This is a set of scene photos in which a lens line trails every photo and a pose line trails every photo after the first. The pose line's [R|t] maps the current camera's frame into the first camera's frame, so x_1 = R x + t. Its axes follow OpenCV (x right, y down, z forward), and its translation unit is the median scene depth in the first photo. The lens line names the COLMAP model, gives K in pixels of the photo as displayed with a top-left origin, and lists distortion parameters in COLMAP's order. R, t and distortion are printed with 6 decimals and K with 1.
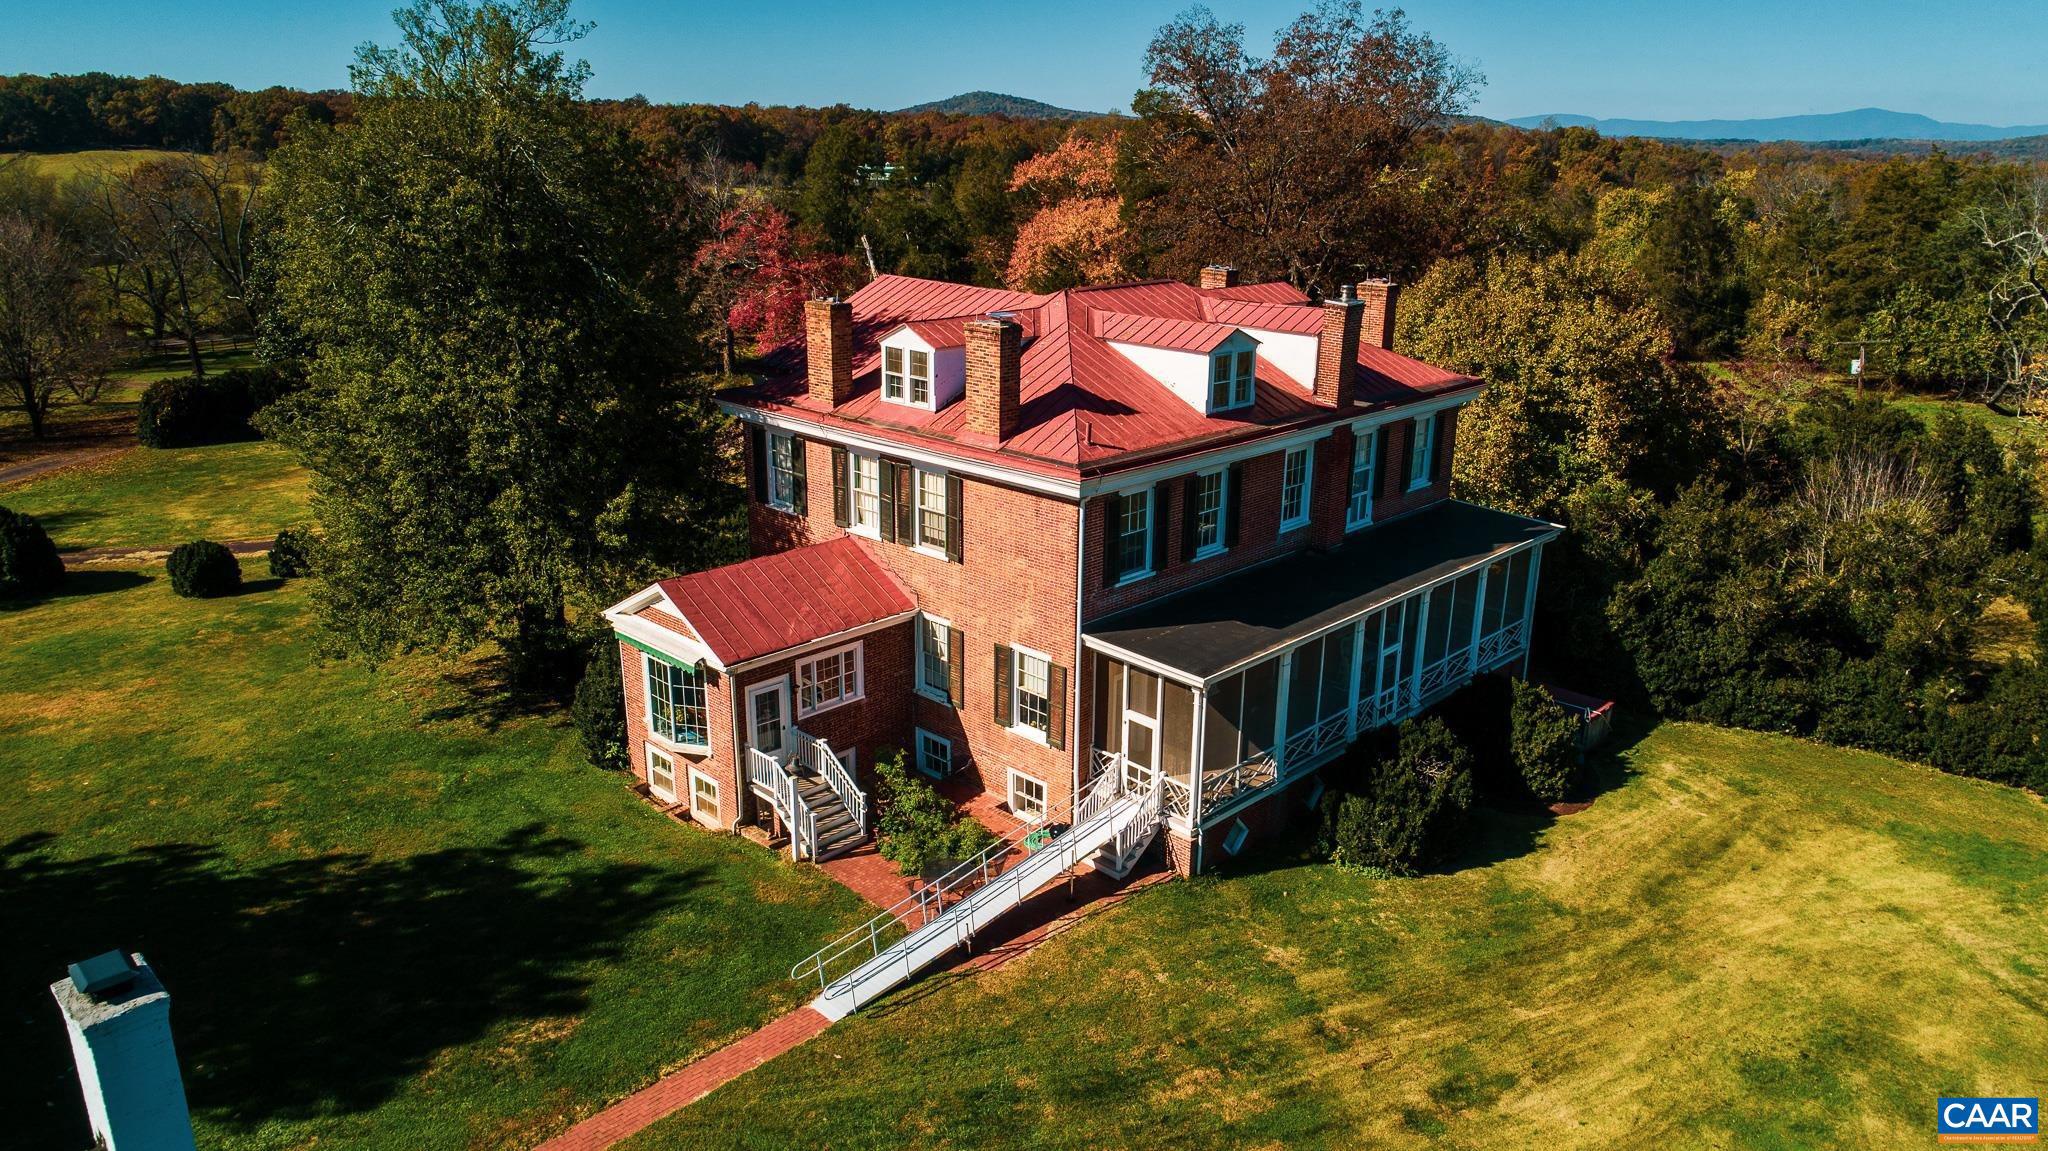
lens RADIAL K [[1394.6, 0, 1024.0], [0, 1394.6, 575.5], [0, 0, 1]] dist [-0.012789, -0.000133]
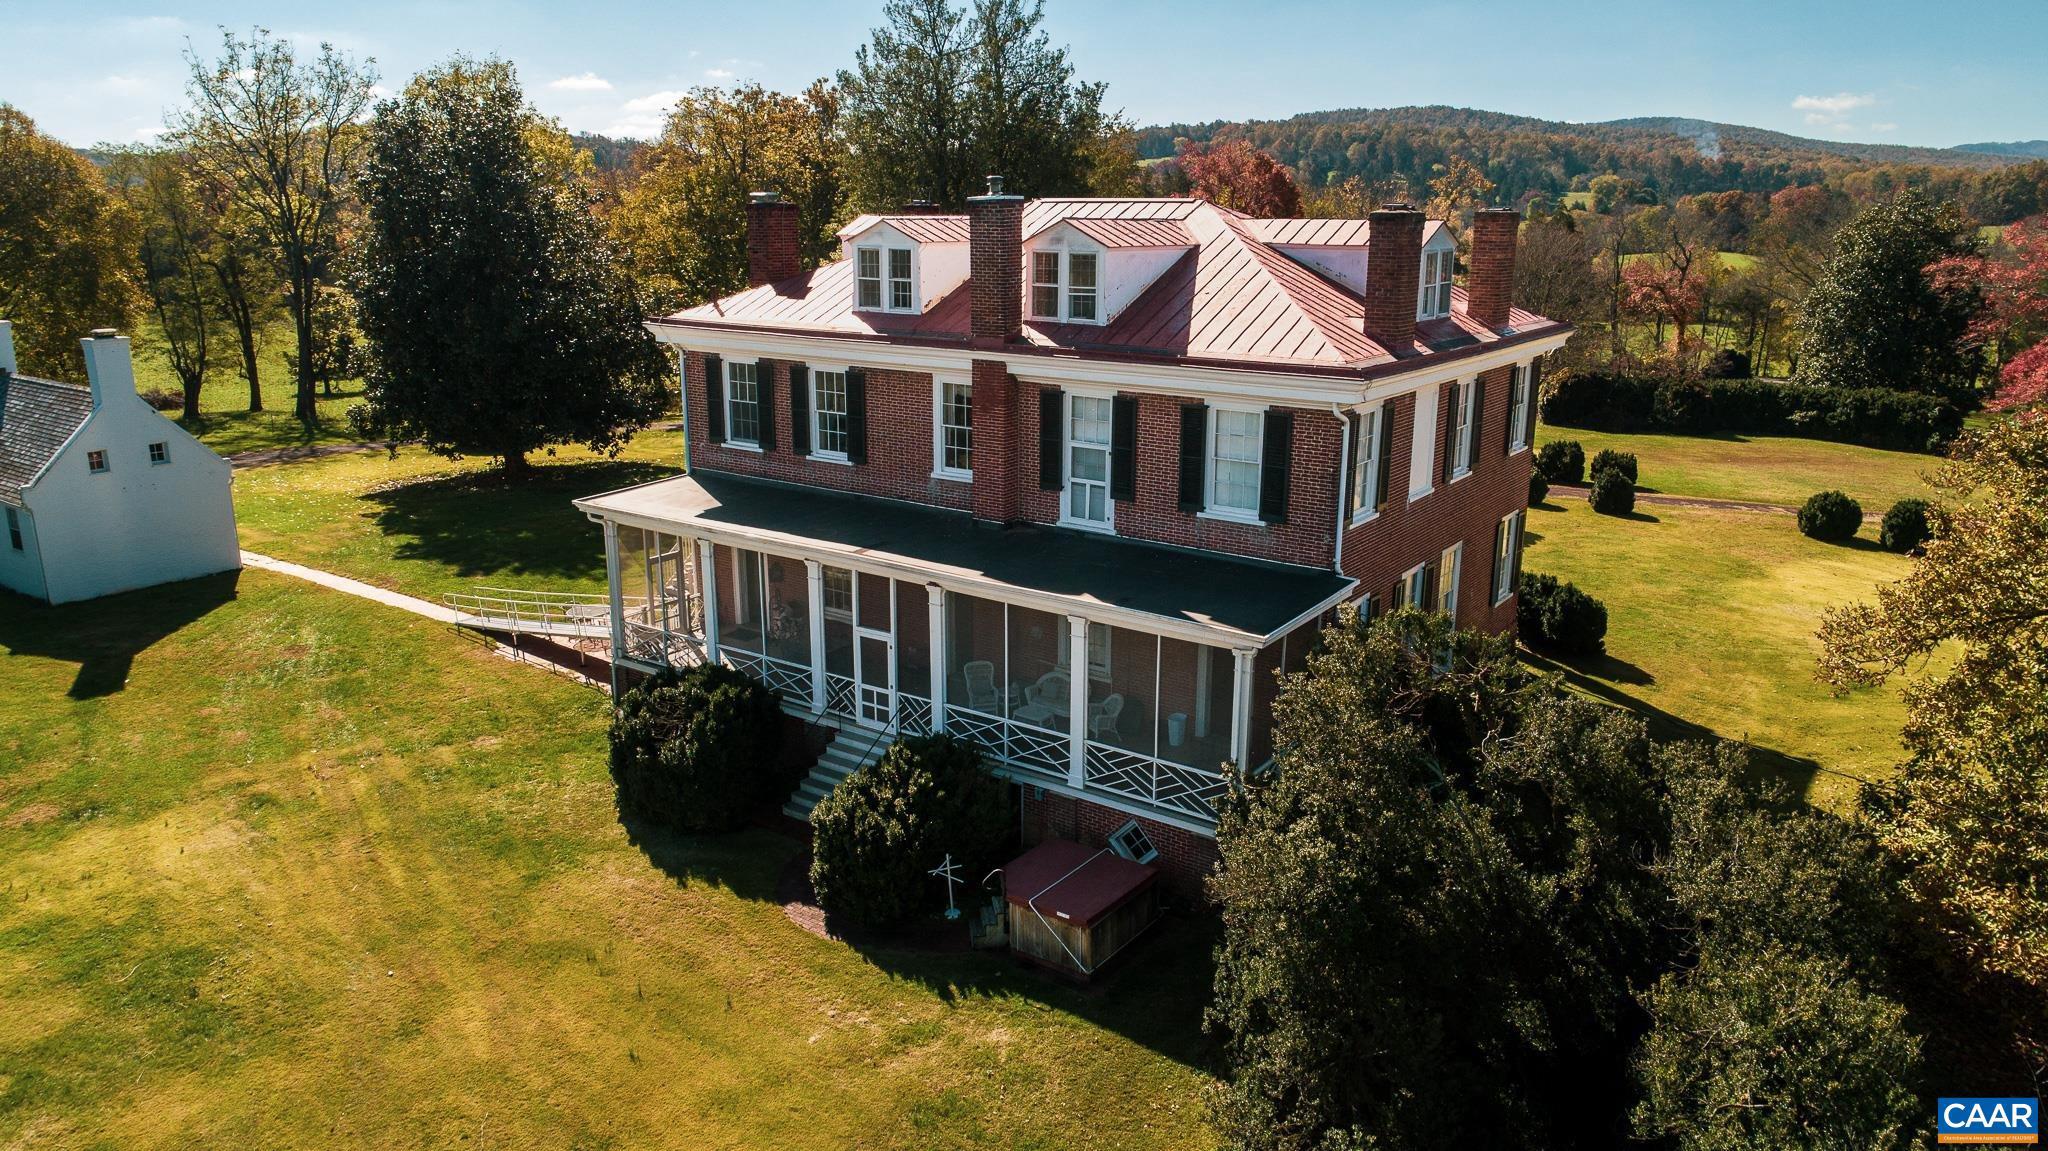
lens RADIAL K [[1376.7, 0, 1034.6], [0, 1376.7, 579.6], [0, 0, 1]] dist [-0.004349, 0.000961]
pose [[0.151046, 0.247501, -0.957041, 1.063682], [-0.300187, 0.933915, 0.194143, -0.160996], [0.941846, 0.257967, 0.215361, 0.957876]]
